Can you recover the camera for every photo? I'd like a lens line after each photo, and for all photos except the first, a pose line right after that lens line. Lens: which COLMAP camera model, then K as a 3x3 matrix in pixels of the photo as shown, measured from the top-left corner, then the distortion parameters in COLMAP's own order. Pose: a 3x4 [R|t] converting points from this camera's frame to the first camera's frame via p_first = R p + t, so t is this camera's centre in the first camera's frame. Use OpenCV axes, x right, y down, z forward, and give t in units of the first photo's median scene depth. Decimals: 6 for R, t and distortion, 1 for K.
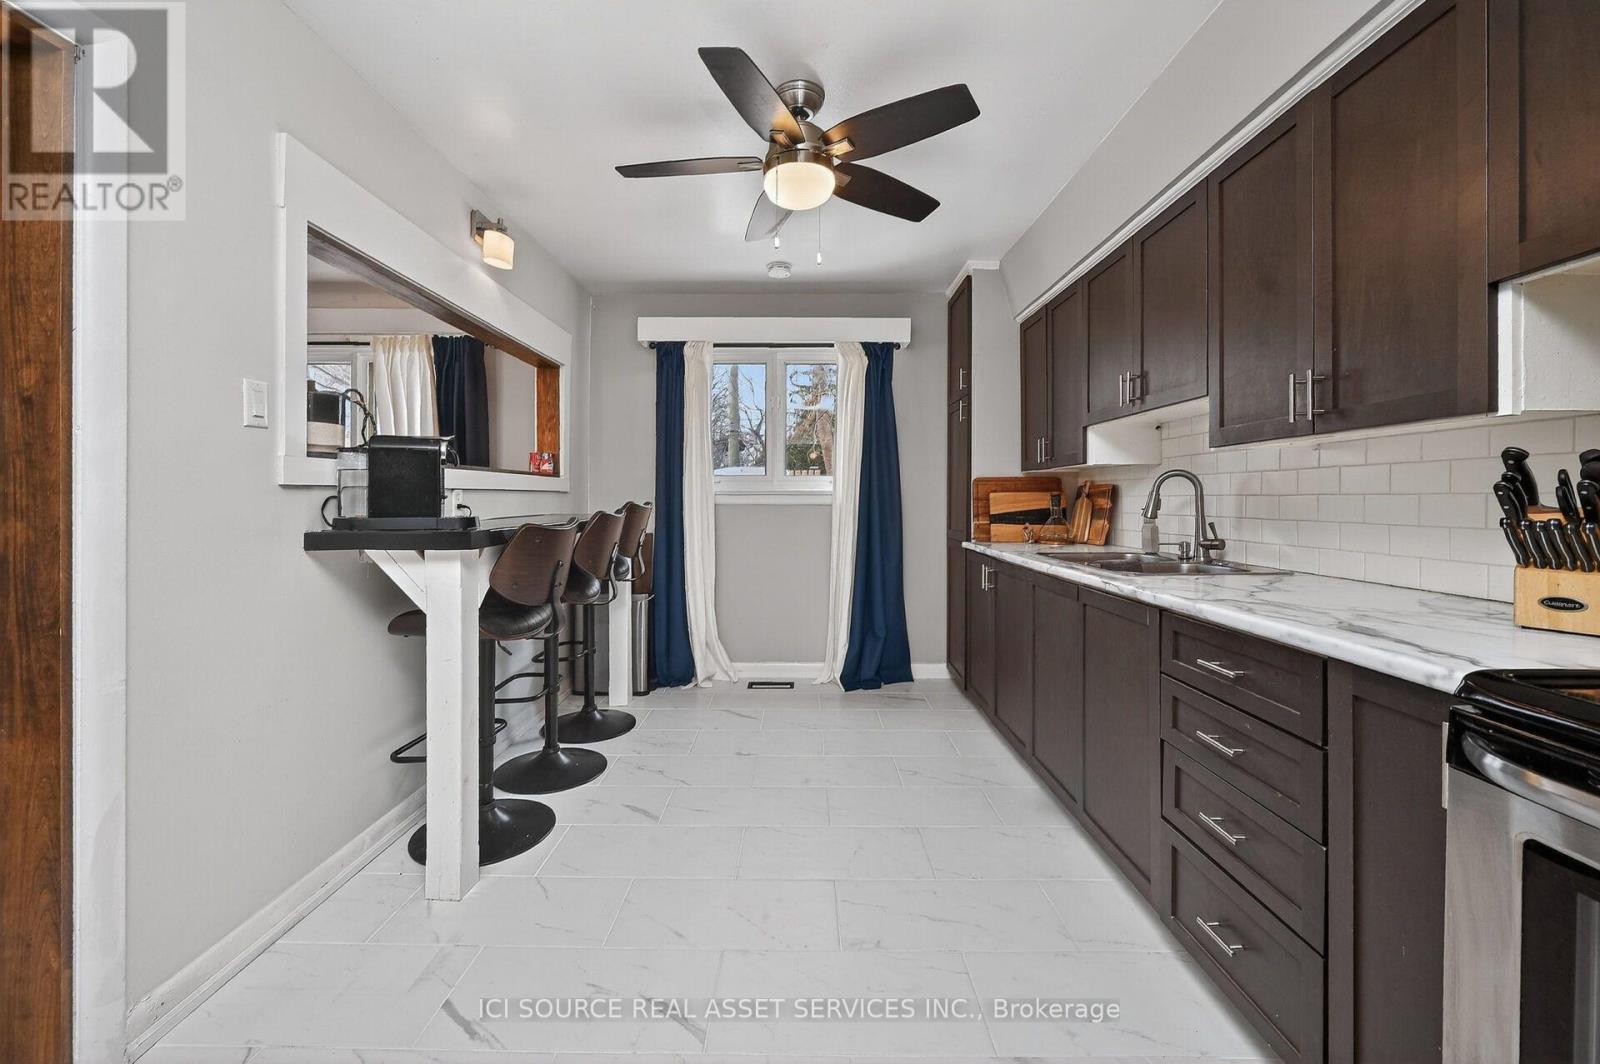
lens RADIAL K [[640.2, 0, 797.6], [0, 640.2, 501.2], [0, 0, 1]] dist [-0.000938, -0.000072]
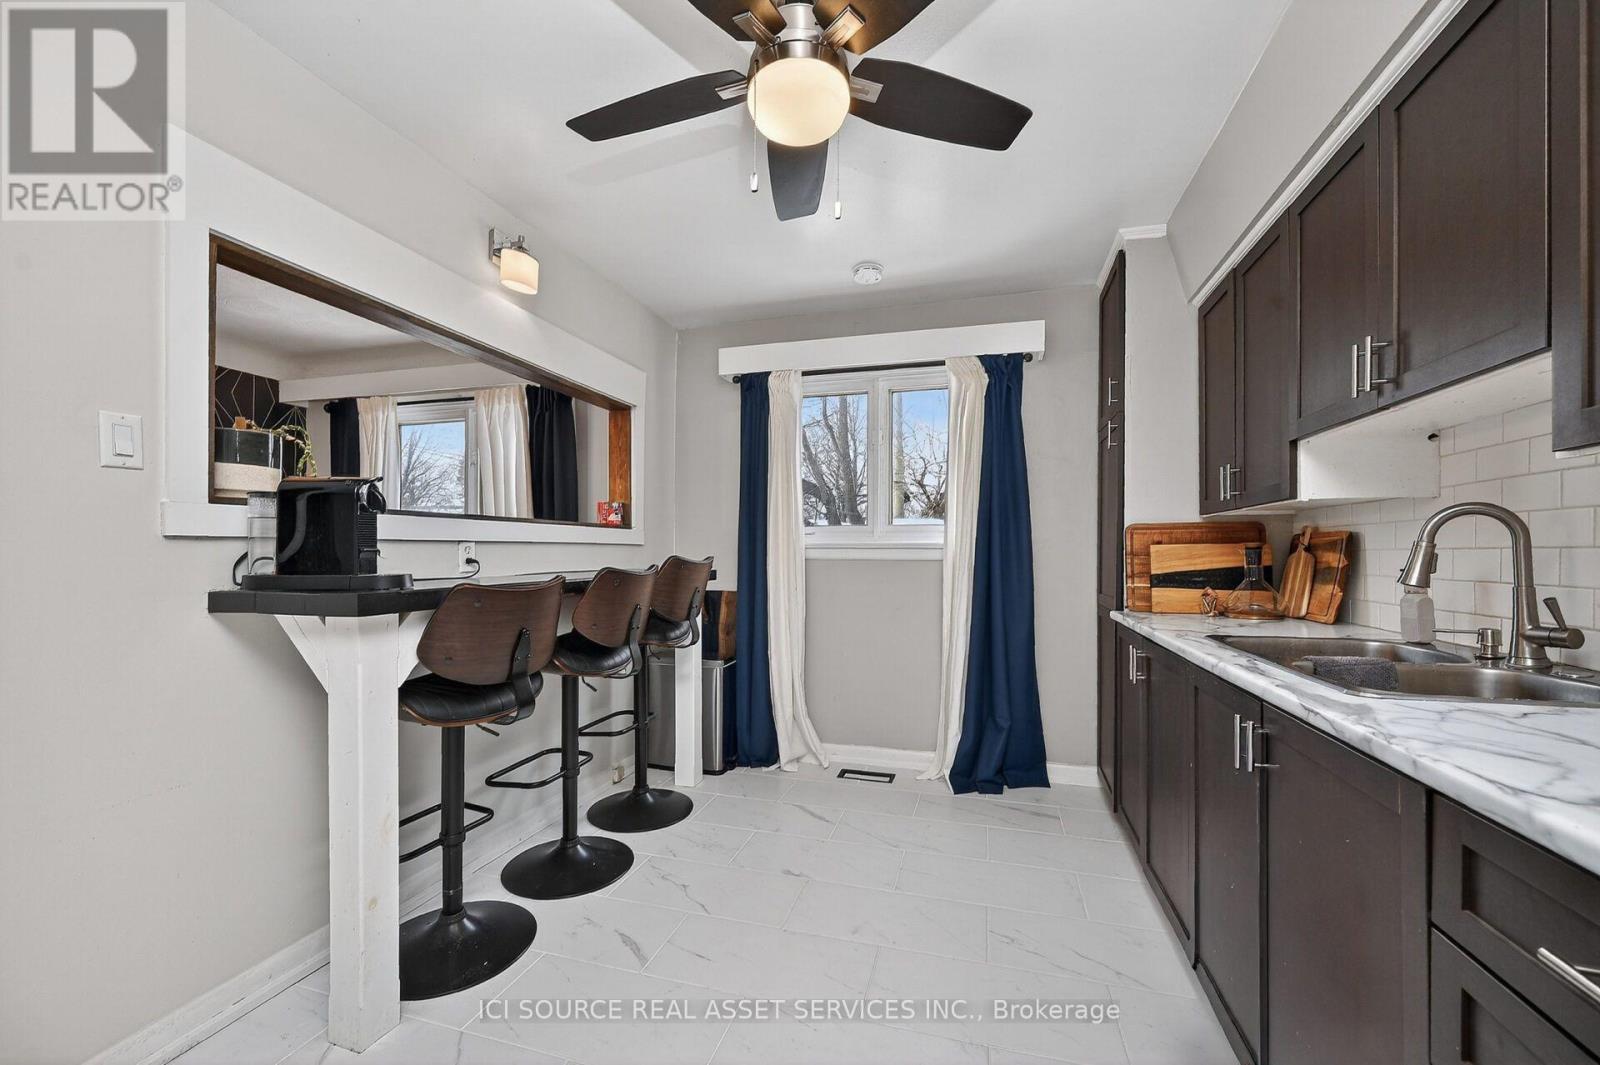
lens RADIAL K [[639.7, 0, 800.9], [0, 639.7, 554.2], [0, 0, 1]] dist [-0.001525, 0.000050]
pose [[0.963193, 0.001848, -0.268805, 0.147833], [-0.001972, 0.999998, -0.000192, -0.001904], [0.268805, 0.000715, 0.963194, 0.253823]]
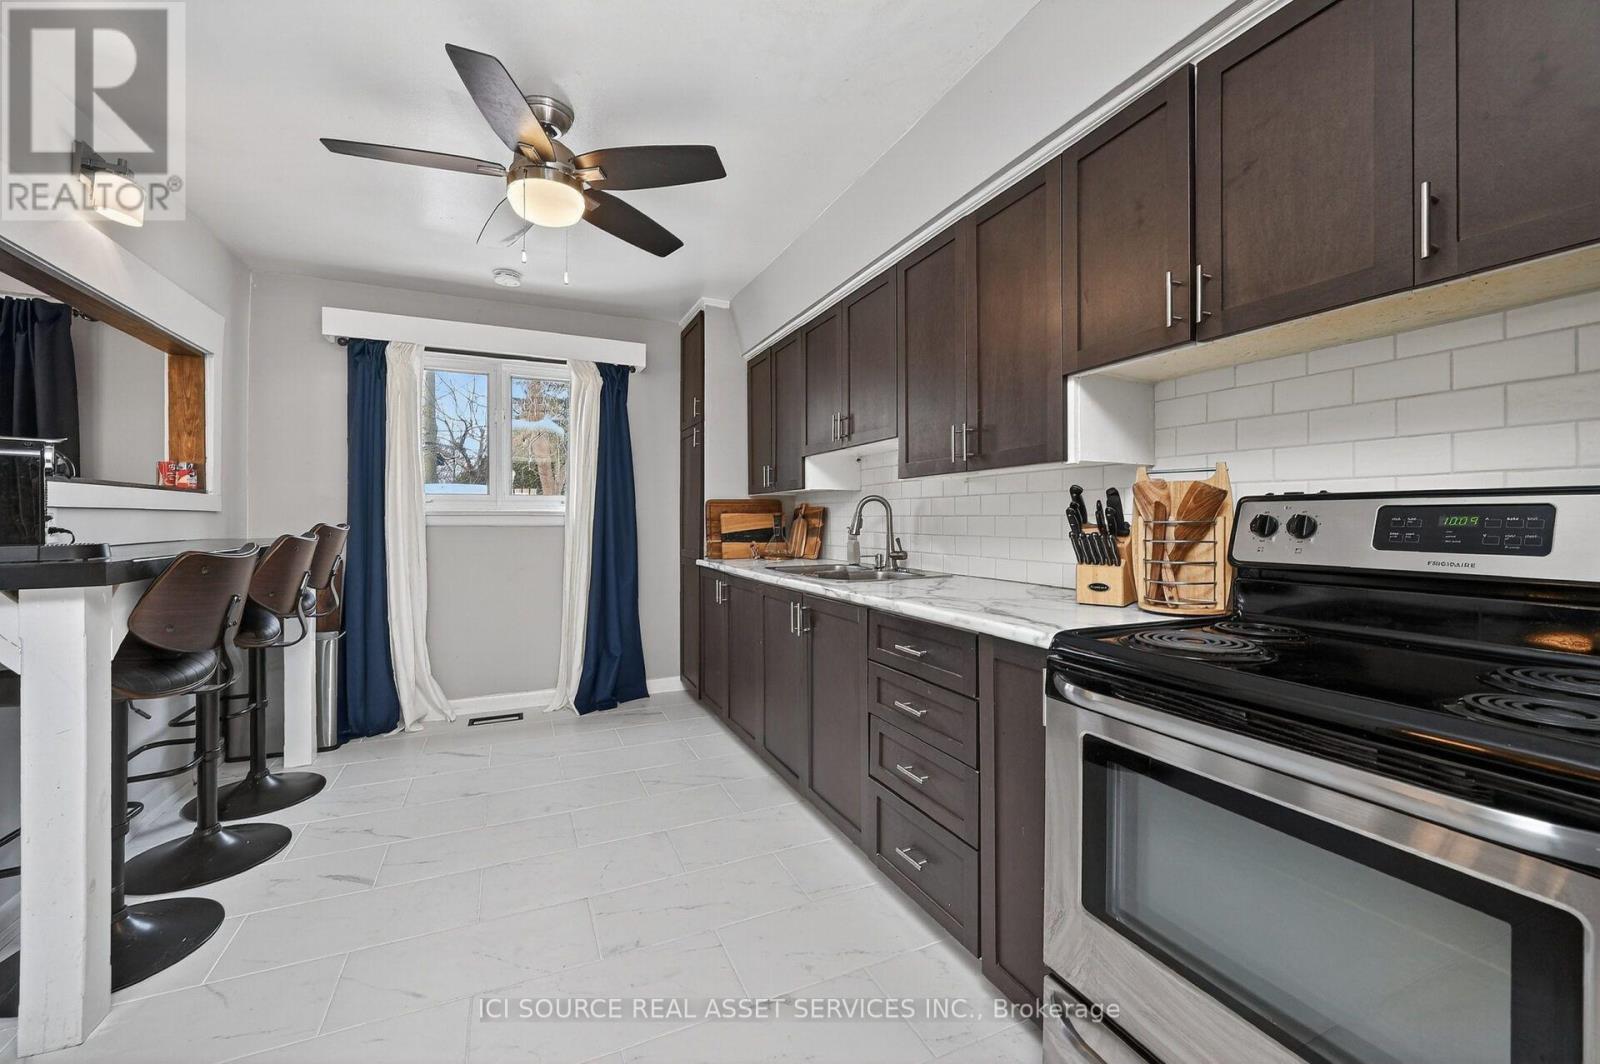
lens RADIAL K [[633.0, 0, 793.7], [0, 633.0, 518.1], [0, 0, 1]] dist [-0.000006, -0.000049]
pose [[0.909672, -0.000966, 0.415327, -0.043704], [0.003148, 0.999985, -0.004570, -0.000569], [-0.415316, 0.005464, 0.909661, -0.034284]]
